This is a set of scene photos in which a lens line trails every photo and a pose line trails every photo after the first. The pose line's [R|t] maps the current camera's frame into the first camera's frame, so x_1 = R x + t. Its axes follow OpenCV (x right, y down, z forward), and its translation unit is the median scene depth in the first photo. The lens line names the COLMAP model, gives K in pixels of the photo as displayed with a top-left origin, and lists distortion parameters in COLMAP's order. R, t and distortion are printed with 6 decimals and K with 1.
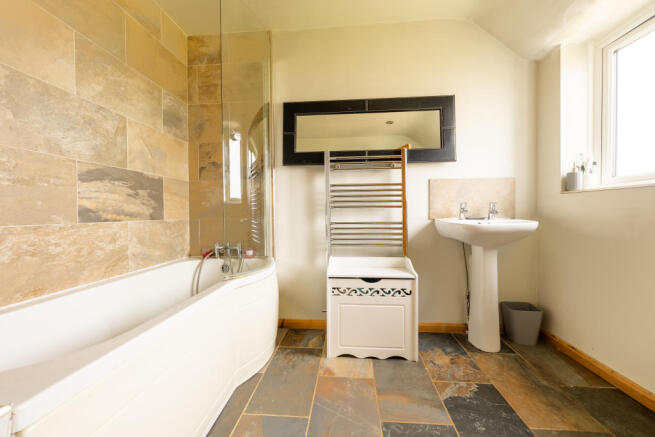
lens RADIAL K [[274.6, 0, 326.0], [0, 274.6, 216.0], [0, 0, 1]] dist [0.000140, -0.000434]
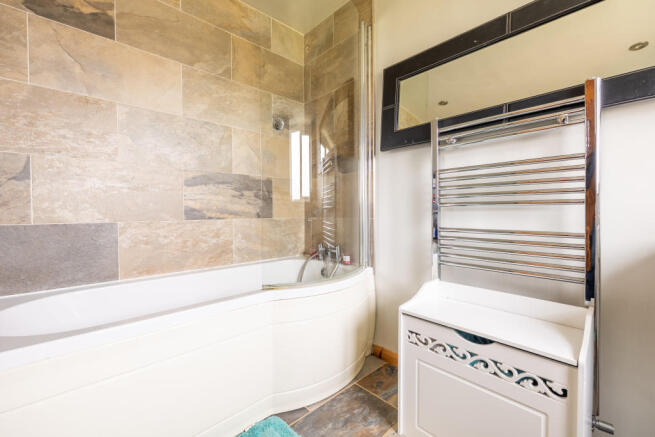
lens RADIAL K [[274.6, 0, 326.0], [0, 274.6, 216.0], [0, 0, 1]] dist [0.000140, -0.000434]
pose [[0.741226, 0.017918, -0.671016, 0.310419], [-0.011067, 0.999834, 0.014473, -0.013817], [0.671164, -0.003302, 0.741301, 0.398482]]
